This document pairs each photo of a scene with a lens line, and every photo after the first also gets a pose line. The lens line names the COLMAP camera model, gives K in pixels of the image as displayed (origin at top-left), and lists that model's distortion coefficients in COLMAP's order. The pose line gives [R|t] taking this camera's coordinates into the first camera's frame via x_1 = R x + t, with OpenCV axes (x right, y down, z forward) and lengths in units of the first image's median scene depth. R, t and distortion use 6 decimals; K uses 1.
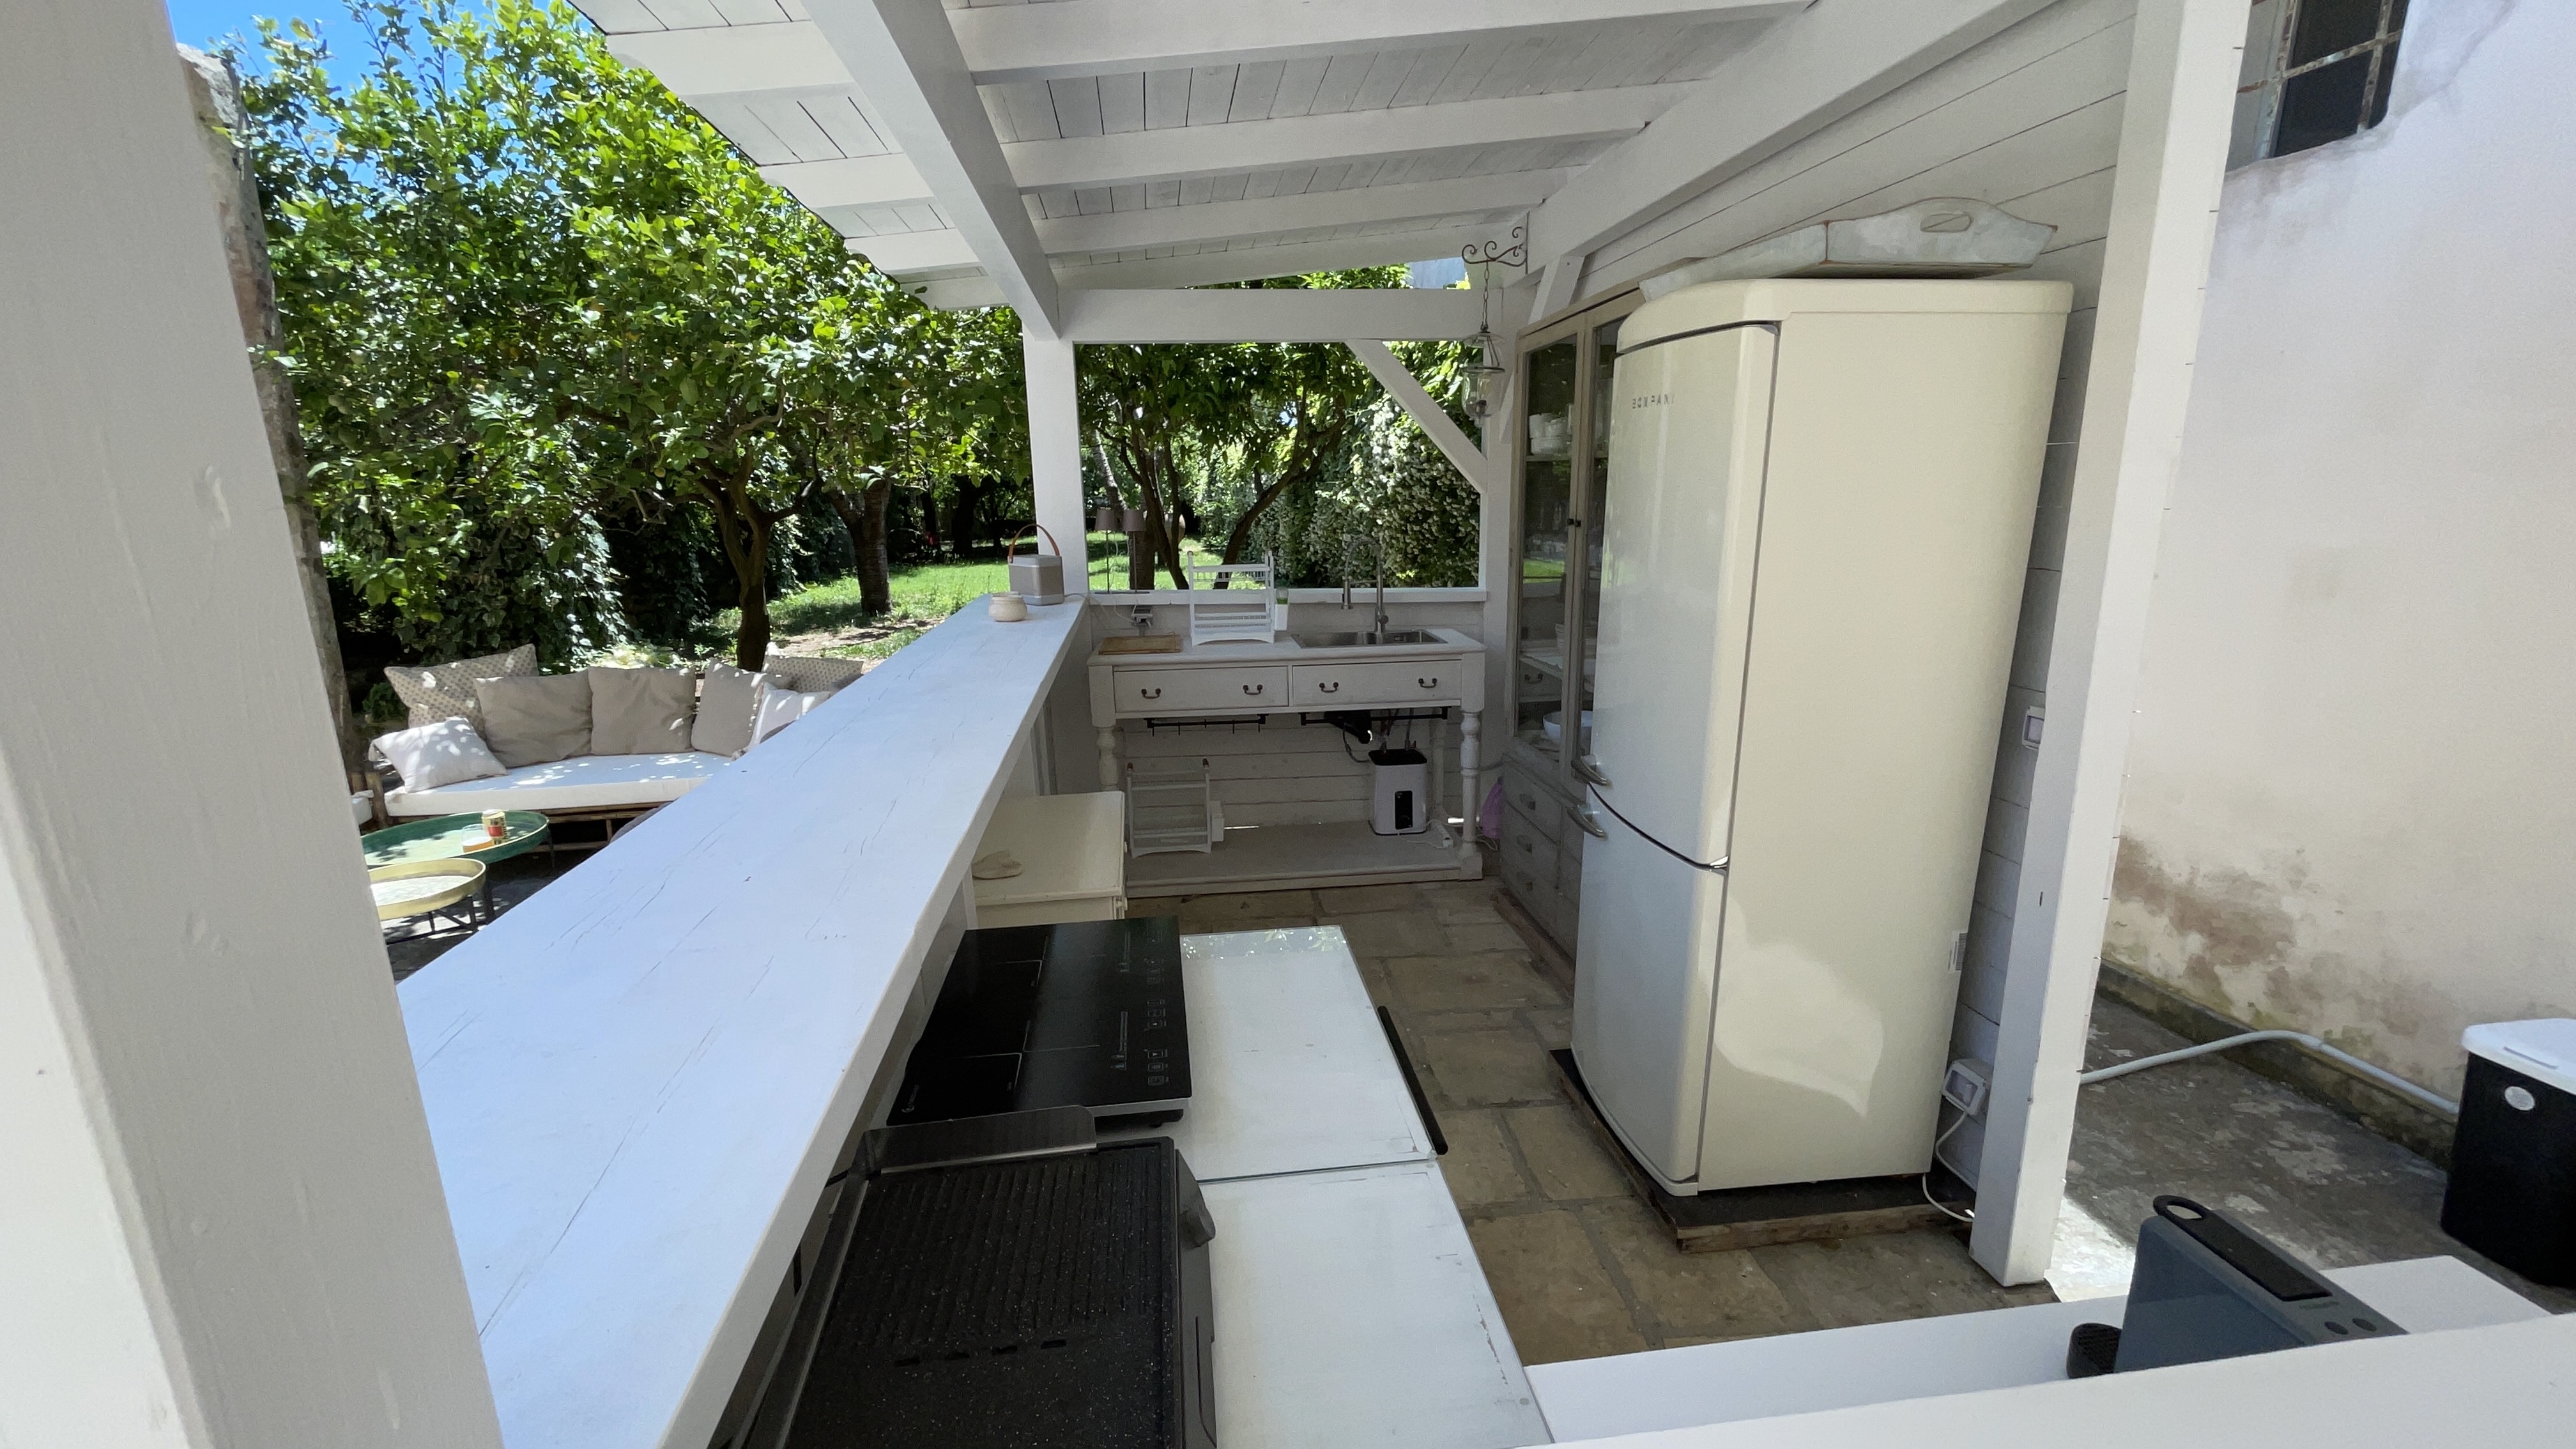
lens RADIAL K [[1045.3, 0, 1287.8], [0, 1045.3, 731.1], [0, 0, 1]] dist [-0.001332, -0.000303]
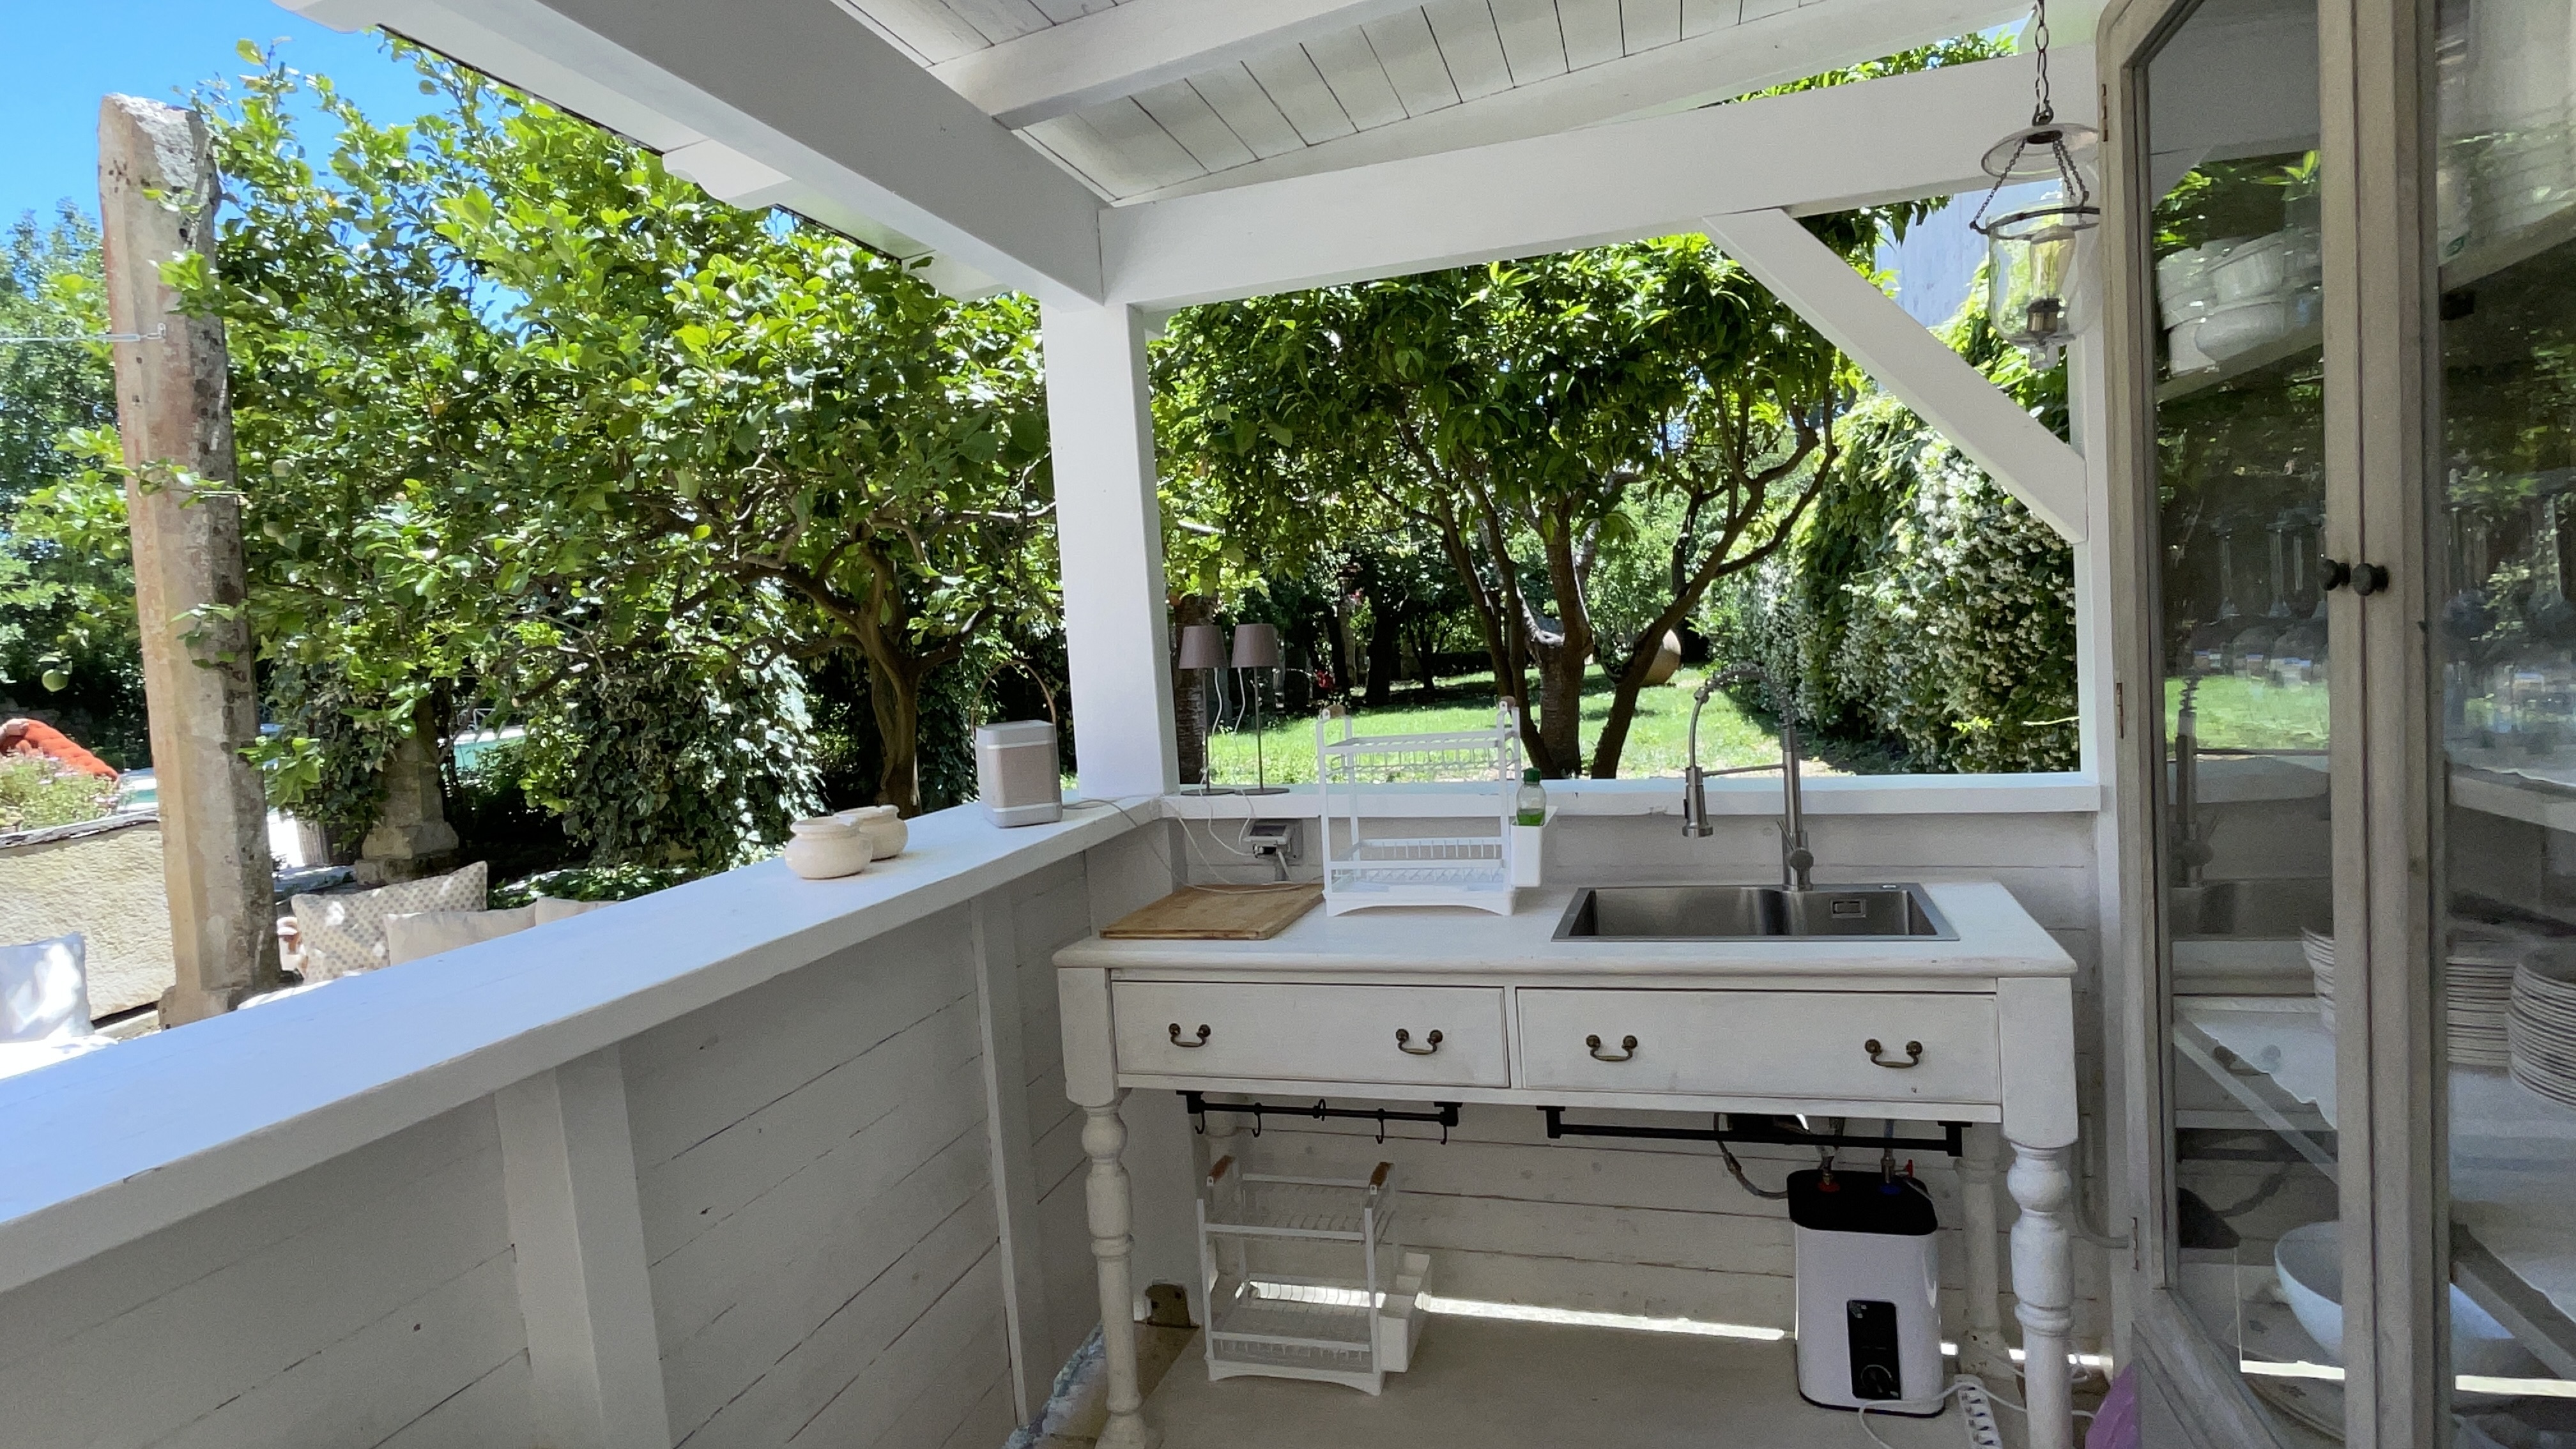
lens RADIAL K [[1383.2, 0, 1279.1], [0, 1383.2, 721.1], [0, 0, 1]] dist [-0.001916, 0.001111]
pose [[0.918353, -0.019705, -0.395272, 0.109558], [-0.038550, 0.989556, -0.138895, -0.071863], [0.393881, 0.142793, 0.908002, 0.394037]]
